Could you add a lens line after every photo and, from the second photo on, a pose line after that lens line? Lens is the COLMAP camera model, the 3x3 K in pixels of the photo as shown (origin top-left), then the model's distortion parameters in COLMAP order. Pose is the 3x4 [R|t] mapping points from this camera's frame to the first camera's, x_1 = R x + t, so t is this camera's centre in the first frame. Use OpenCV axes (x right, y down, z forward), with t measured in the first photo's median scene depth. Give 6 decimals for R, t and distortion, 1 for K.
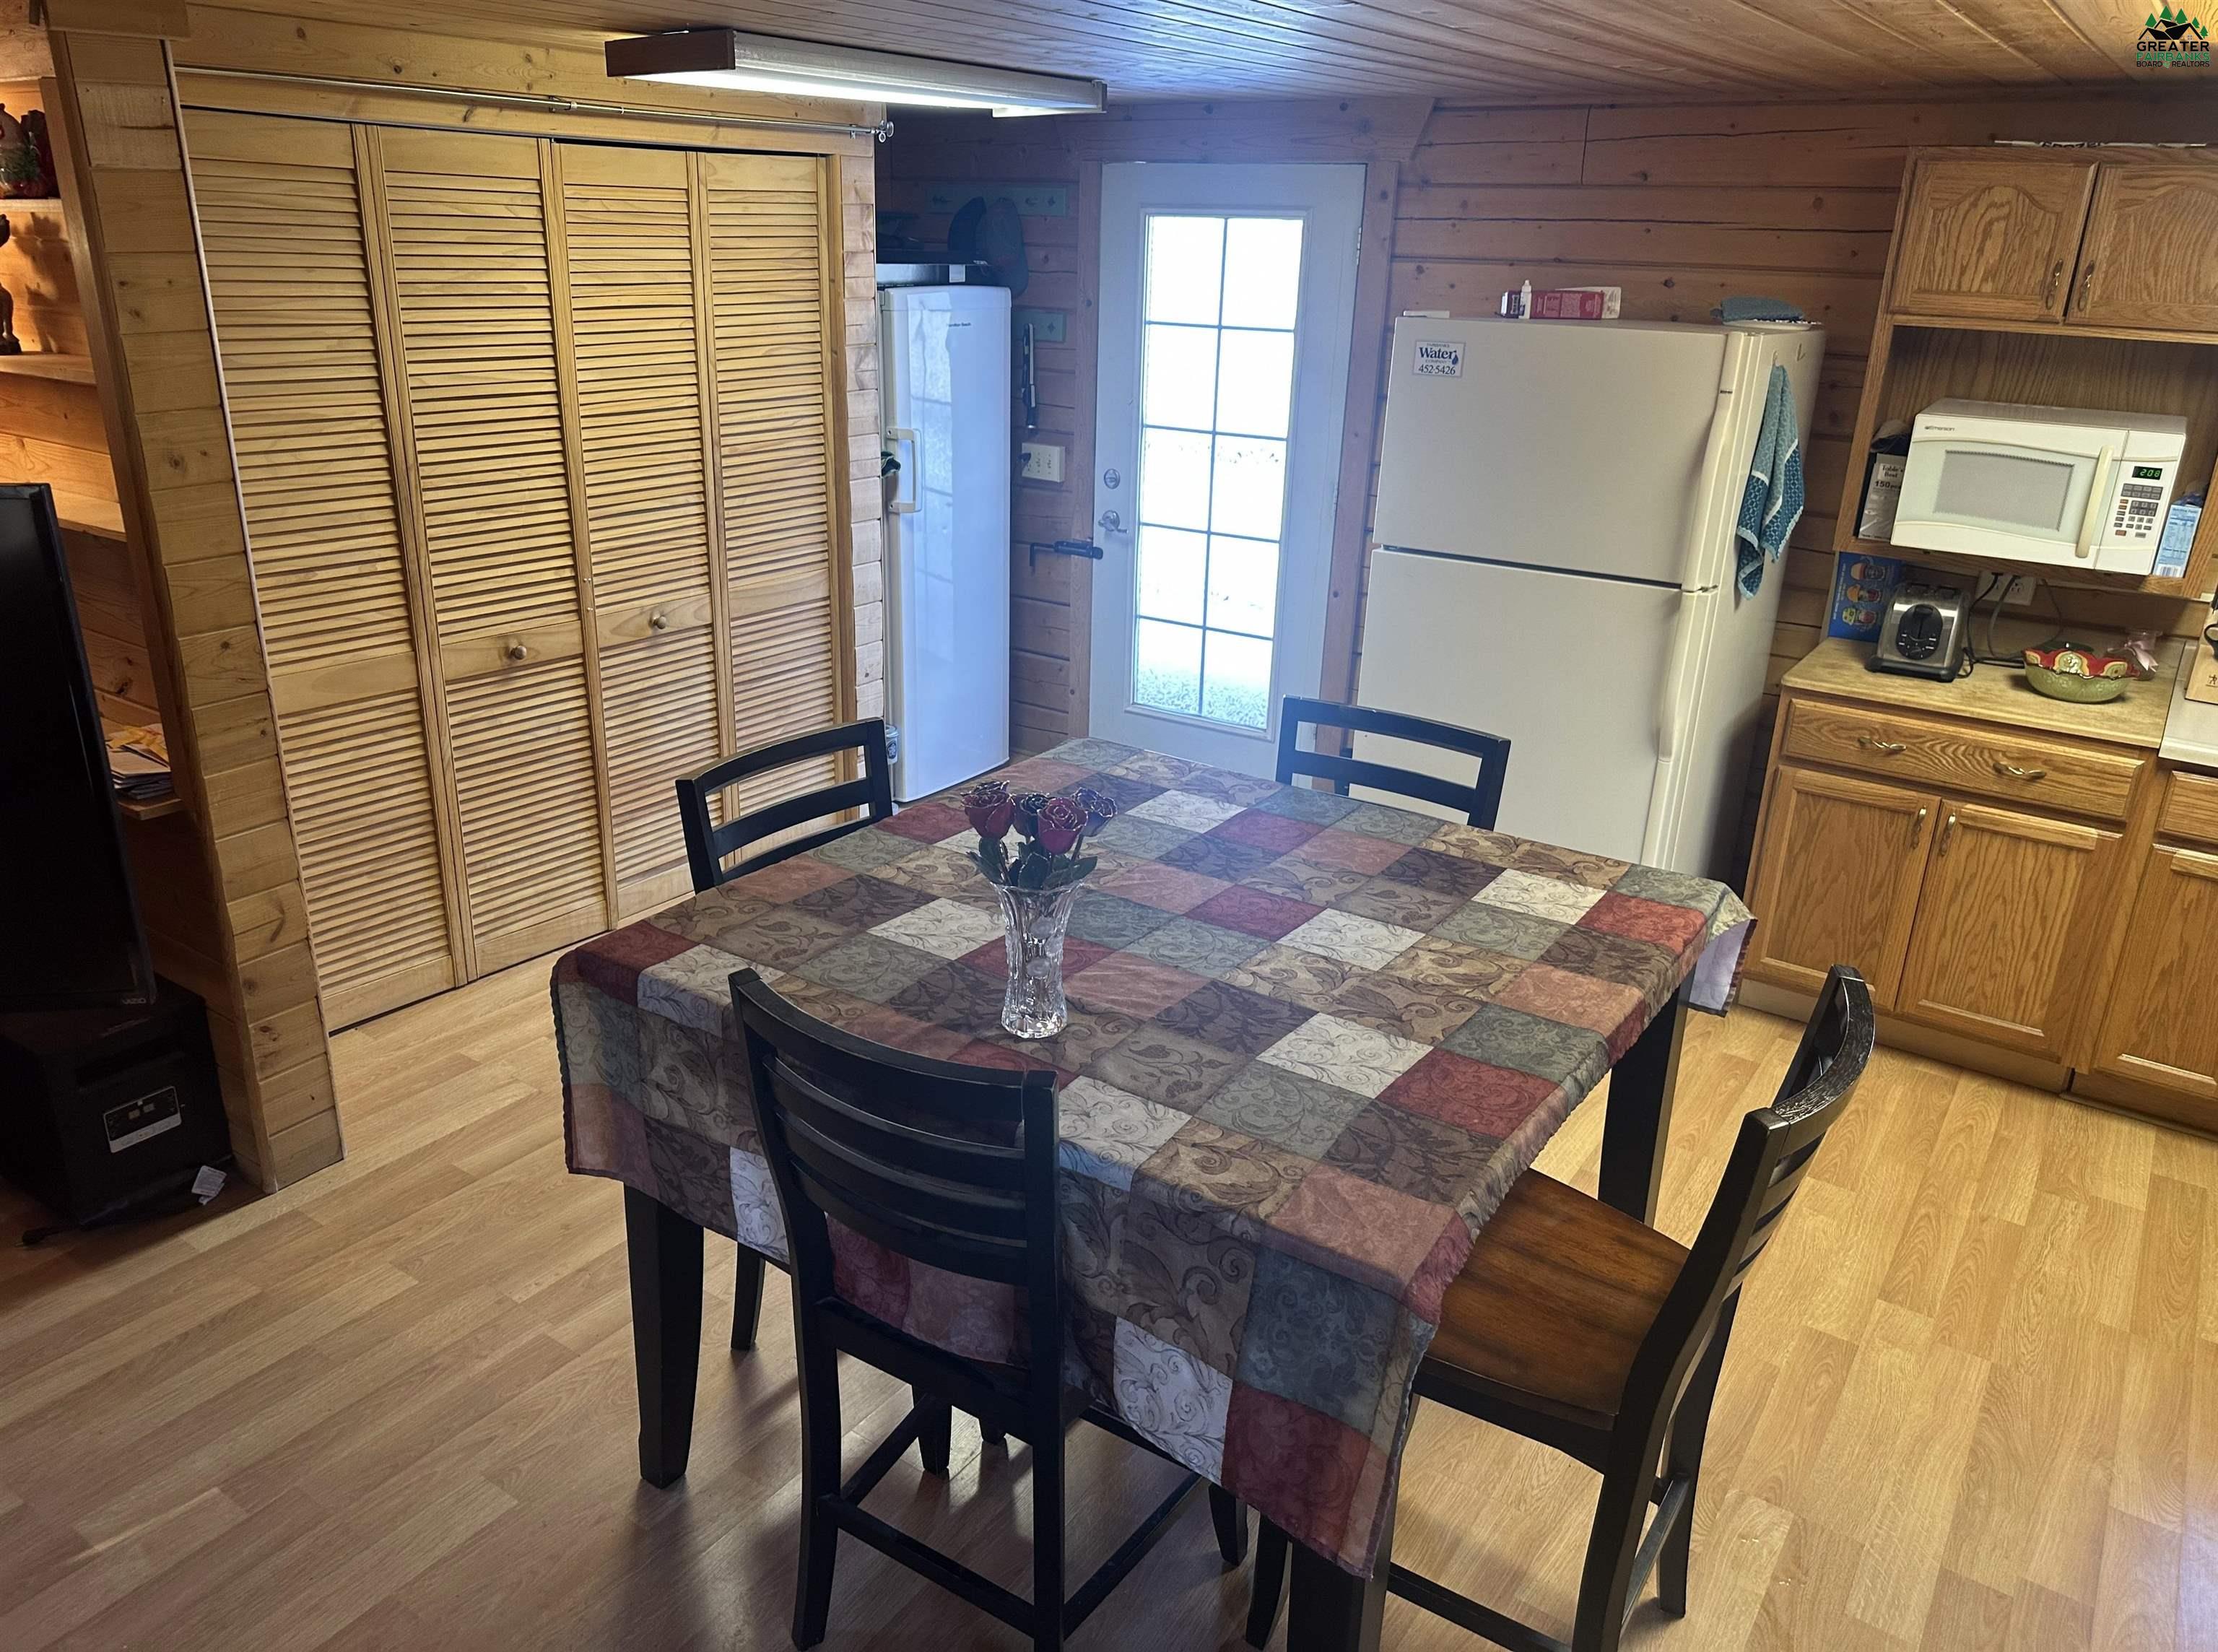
lens RADIAL K [[1562.1, 0, 1102.5], [0, 1562.1, 810.0], [0, 0, 1]] dist [0.036650, -0.045218]
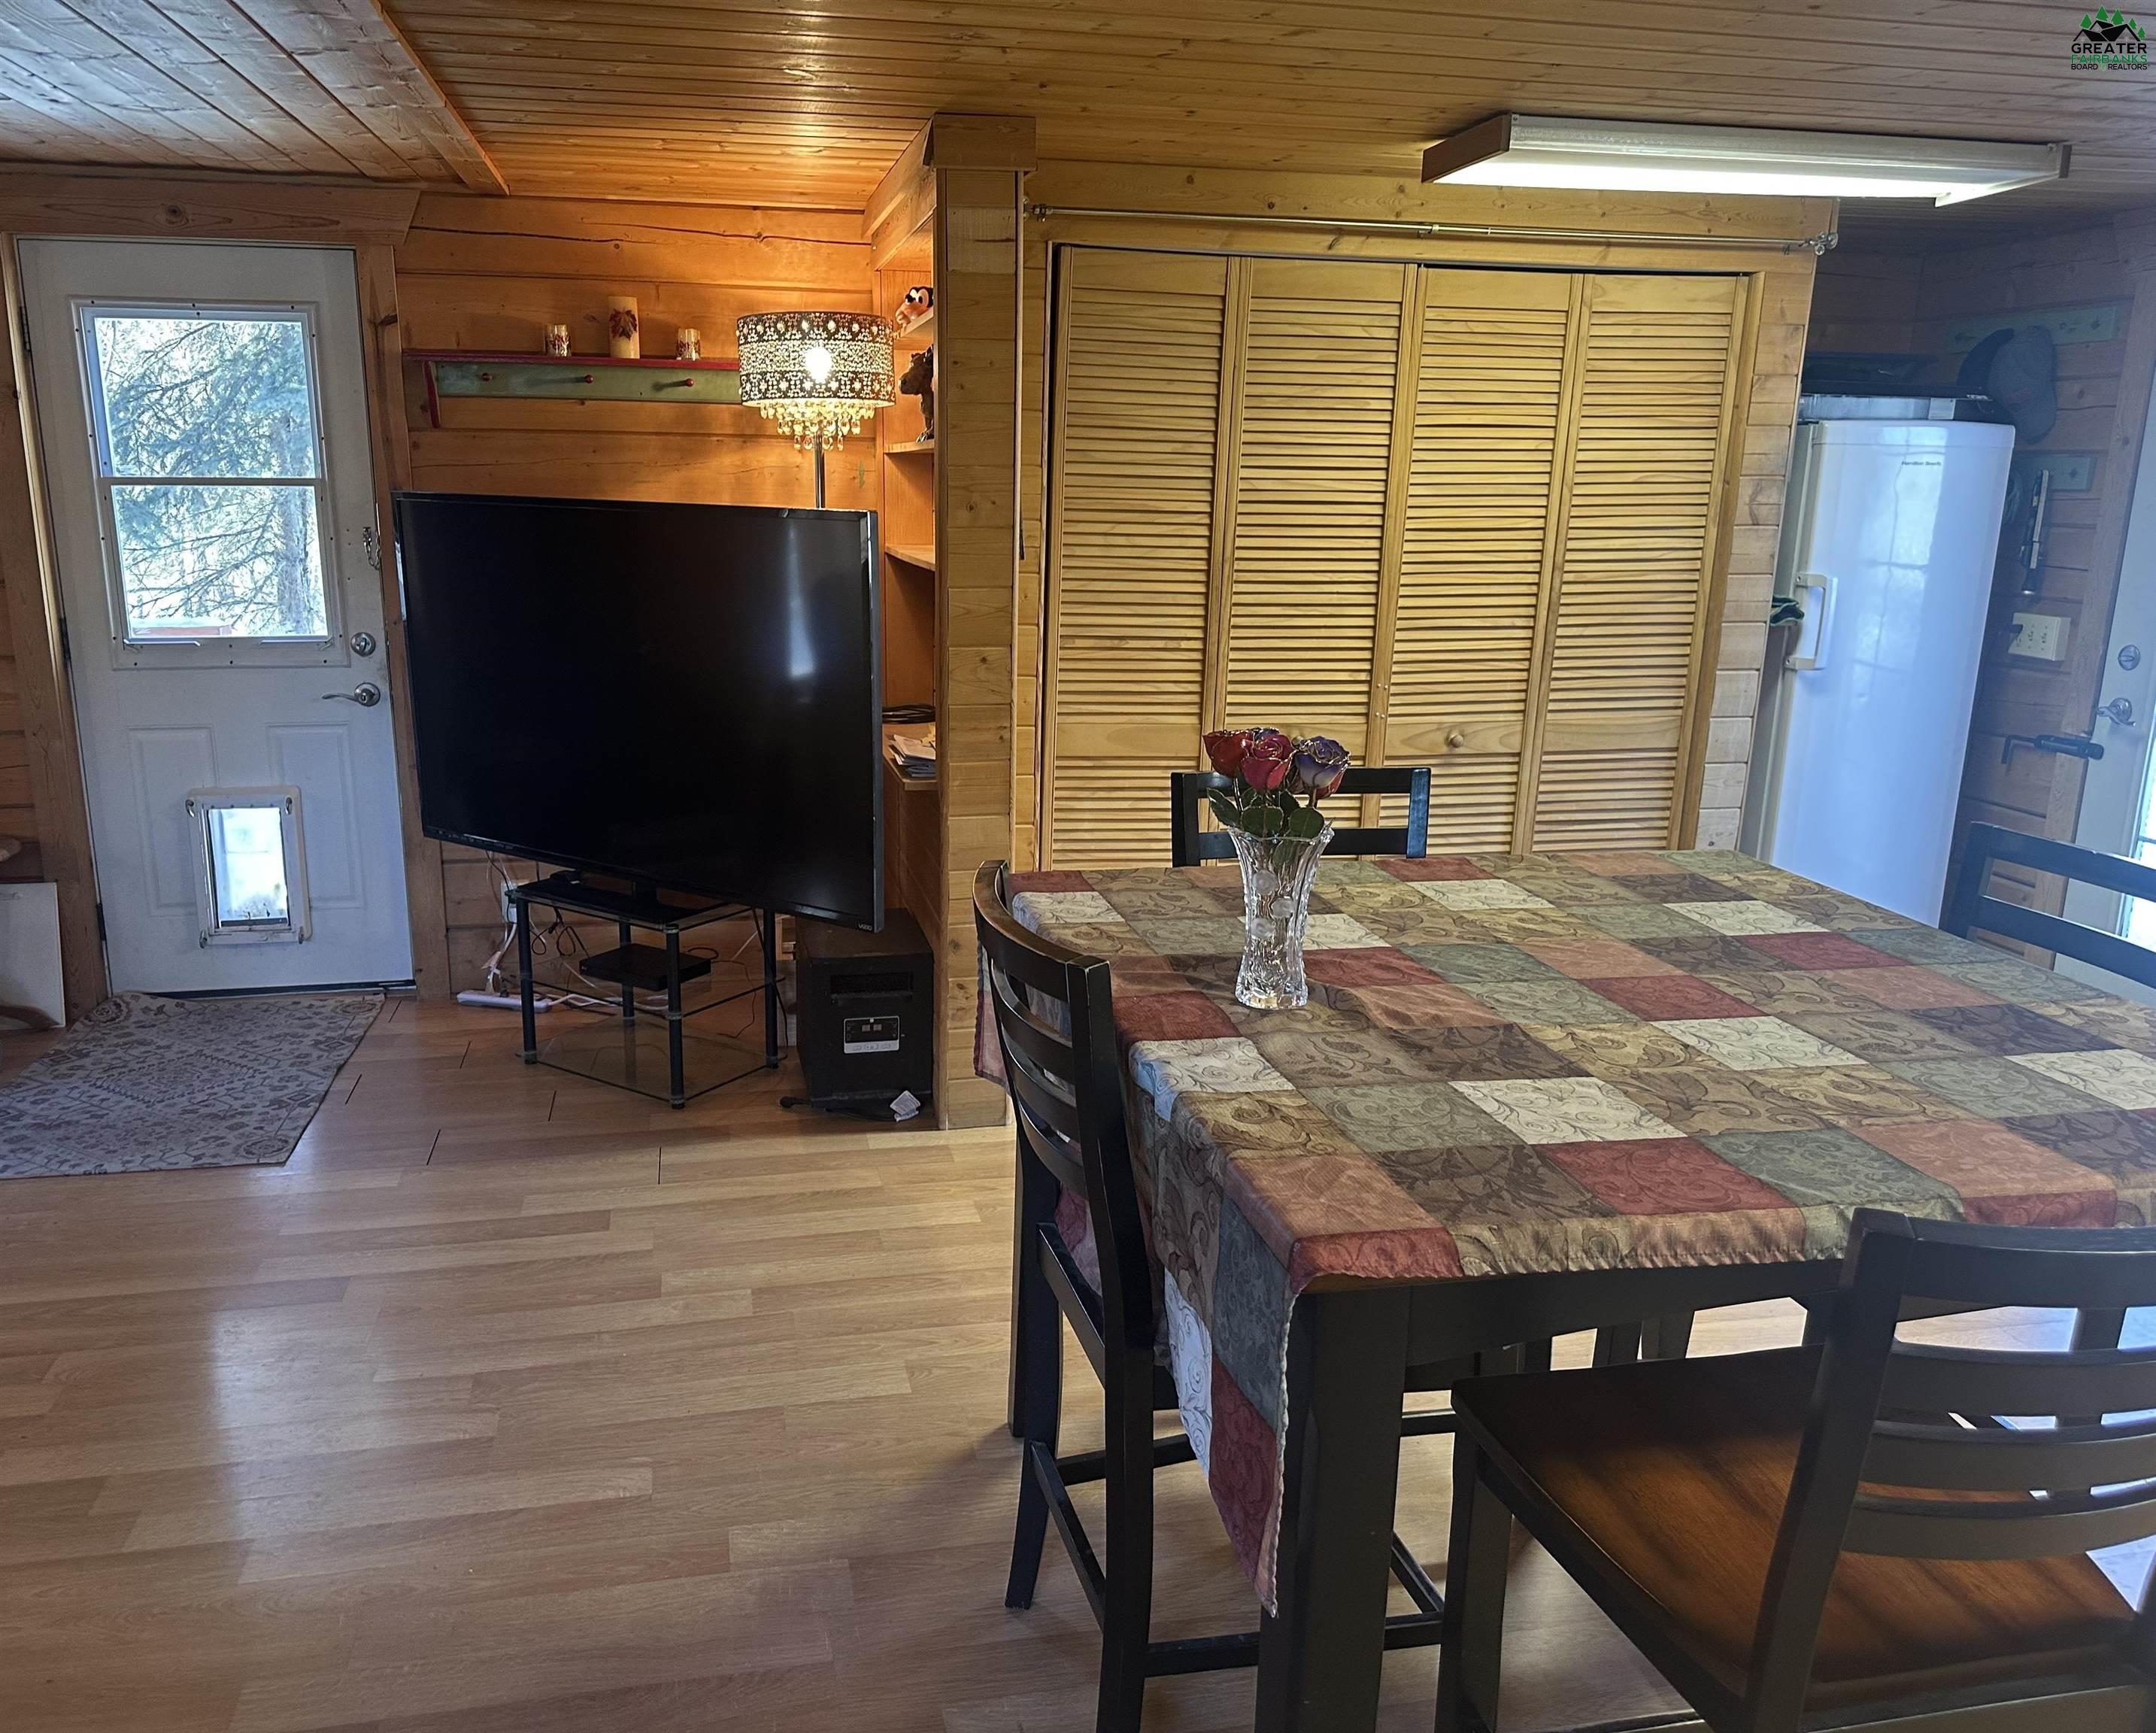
lens RADIAL K [[1608.1, 0, 1016.0], [0, 1608.1, 867.8], [0, 0, 1]] dist [0.123175, -0.184722]
pose [[0.714589, 0.151316, -0.682984, 0.267684], [-0.238425, 0.970550, -0.034431, 0.069254], [0.657660, 0.187444, 0.729622, 0.096132]]
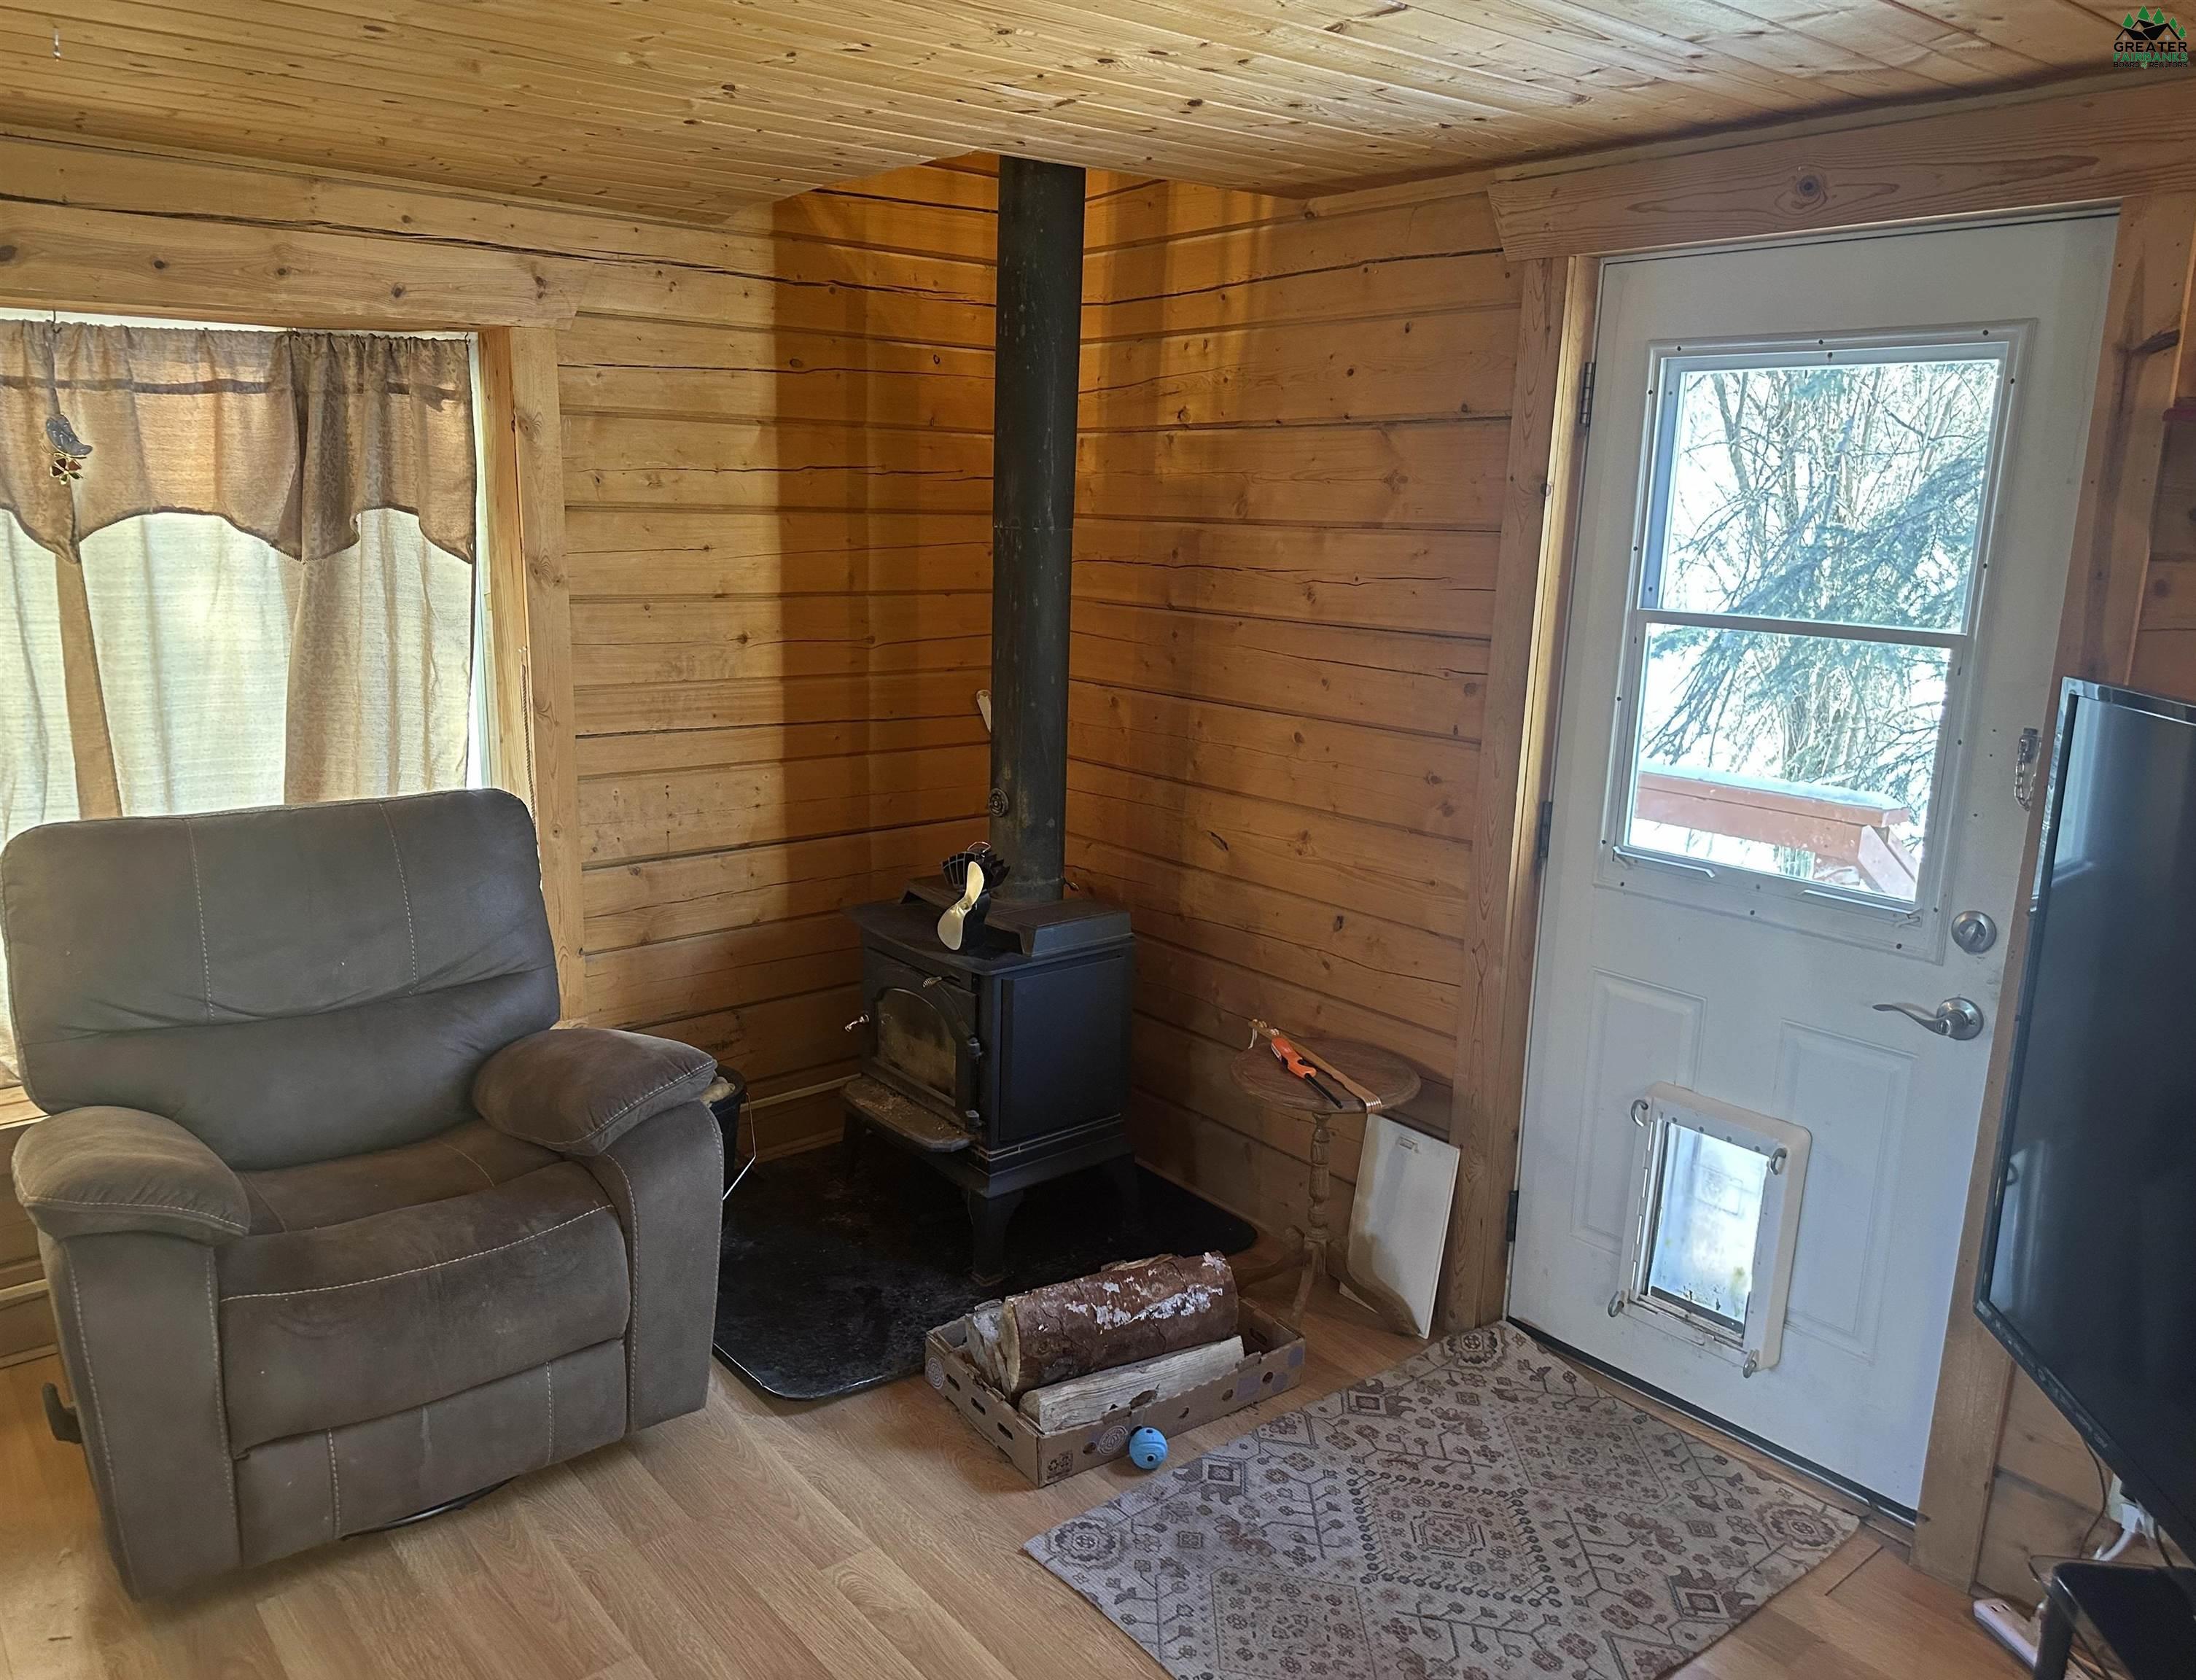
lens RADIAL K [[1593.6, 0, 1048.4], [0, 1593.6, 839.6], [0, 0, 1]] dist [0.122471, -0.162126]
pose [[-0.276980, 0.171798, -0.945393, -0.212631], [-0.370264, 0.888823, 0.269997, -0.092872], [0.886672, 0.424828, -0.182576, 0.406680]]
